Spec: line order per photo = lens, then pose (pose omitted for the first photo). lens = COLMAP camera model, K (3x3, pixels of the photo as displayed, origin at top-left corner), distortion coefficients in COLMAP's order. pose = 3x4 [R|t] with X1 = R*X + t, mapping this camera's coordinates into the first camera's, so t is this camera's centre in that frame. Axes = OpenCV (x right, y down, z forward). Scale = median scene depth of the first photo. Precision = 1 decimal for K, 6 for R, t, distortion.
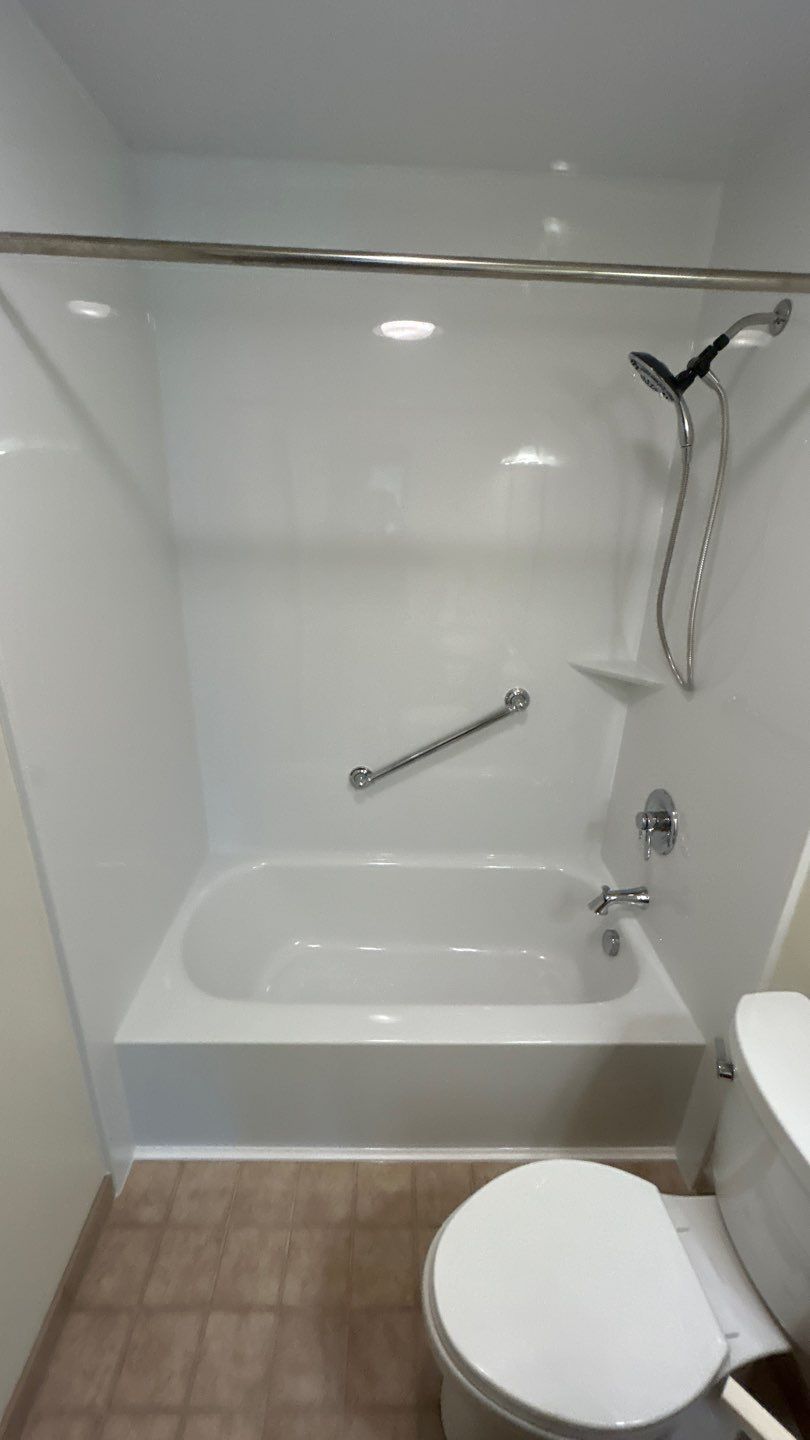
lens RADIAL K [[590.1, 0, 404.1], [0, 590.1, 719.7], [0, 0, 1]] dist [0.001309, 0.000058]
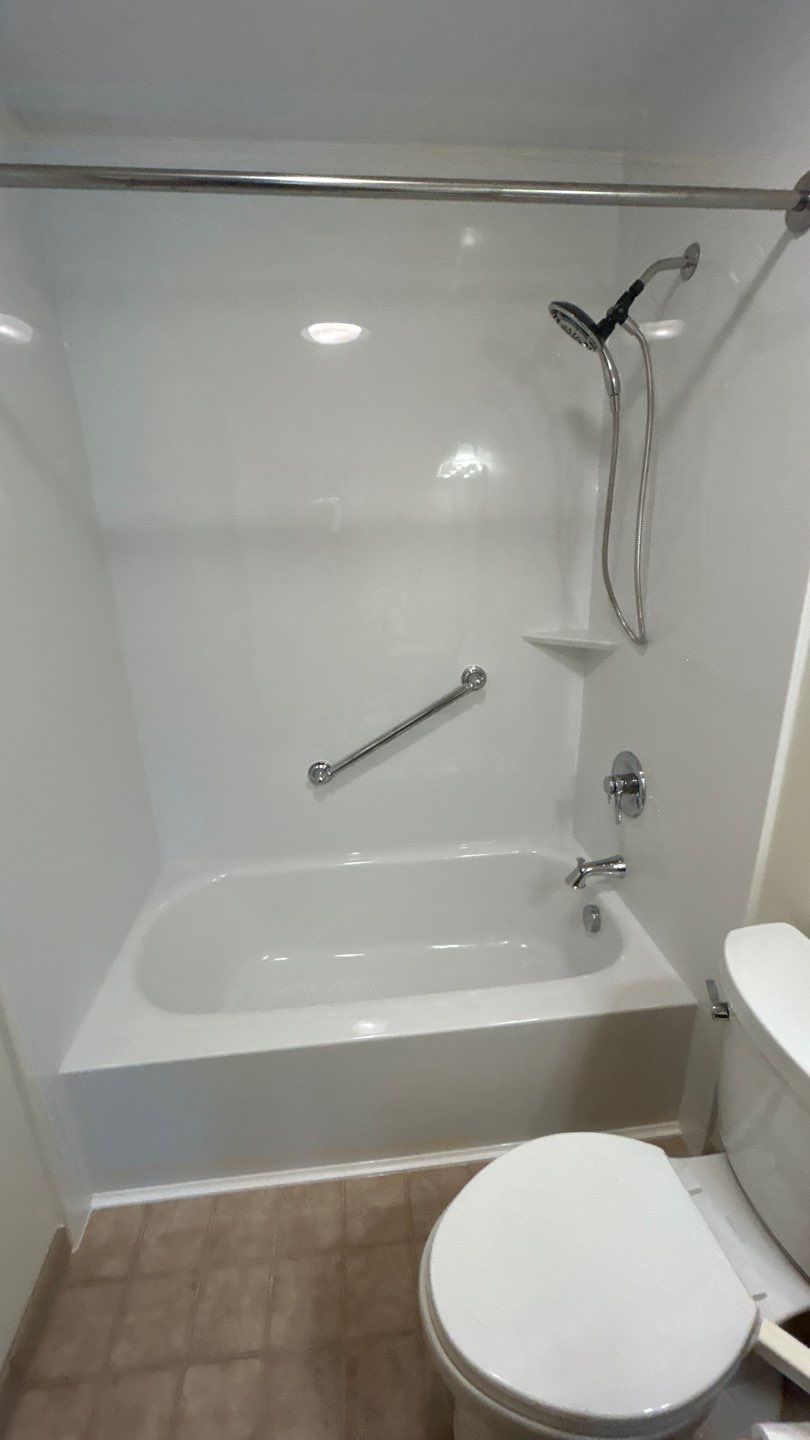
lens RADIAL K [[590.1, 0, 404.4], [0, 590.1, 721.9], [0, 0, 1]] dist [0.001309, 0.000058]
pose [[0.994868, -0.080023, 0.061919, 0.012095], [0.083345, 0.995106, -0.053074, 0.091666], [-0.057369, 0.057962, 0.996669, 0.038469]]
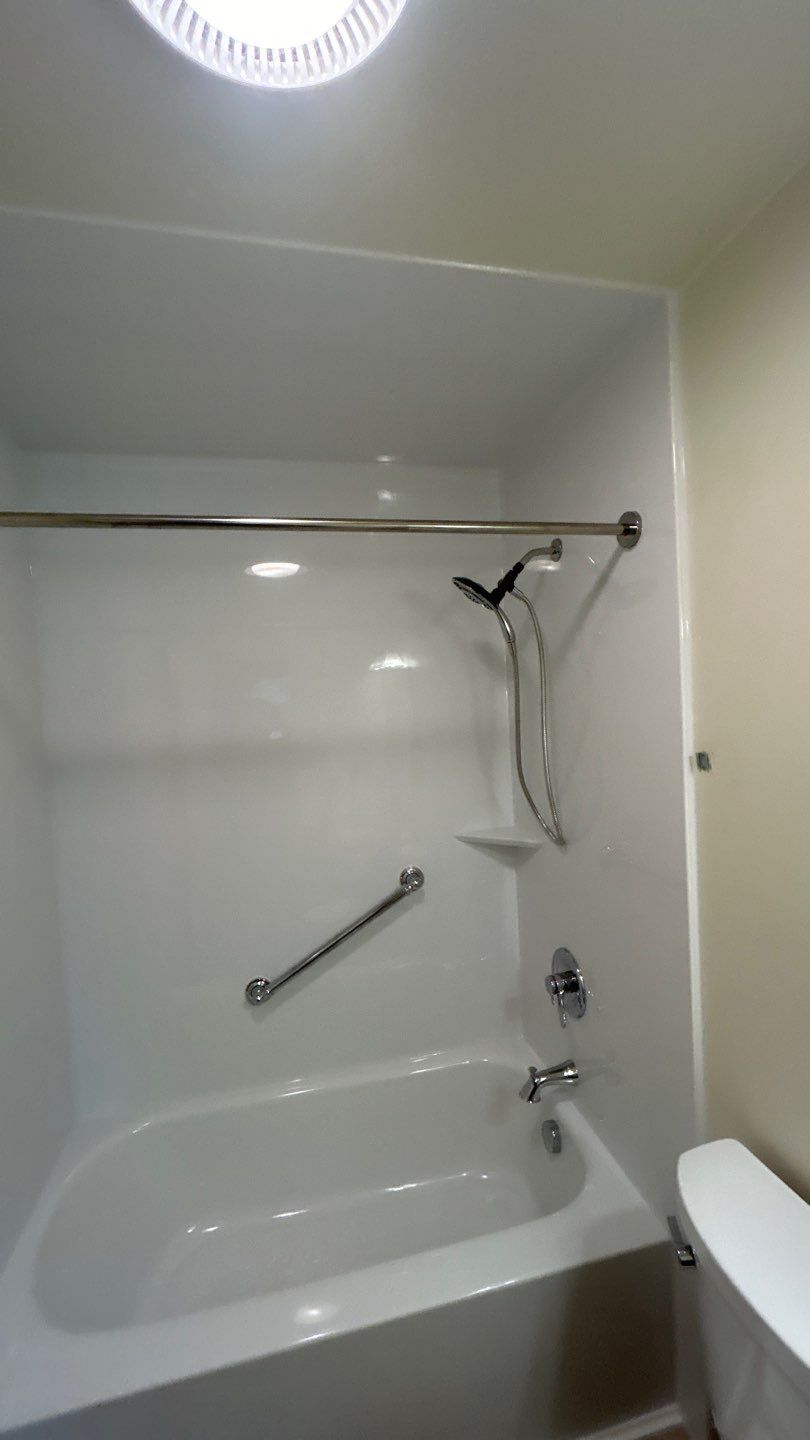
lens RADIAL K [[590.1, 0, 408.8], [0, 590.1, 713.9], [0, 0, 1]] dist [0.001309, 0.000058]
pose [[0.976896, -0.087985, 0.194763, 0.016700], [0.148119, 0.935686, -0.320237, 0.028461], [-0.154061, 0.341686, 0.927101, -0.037962]]
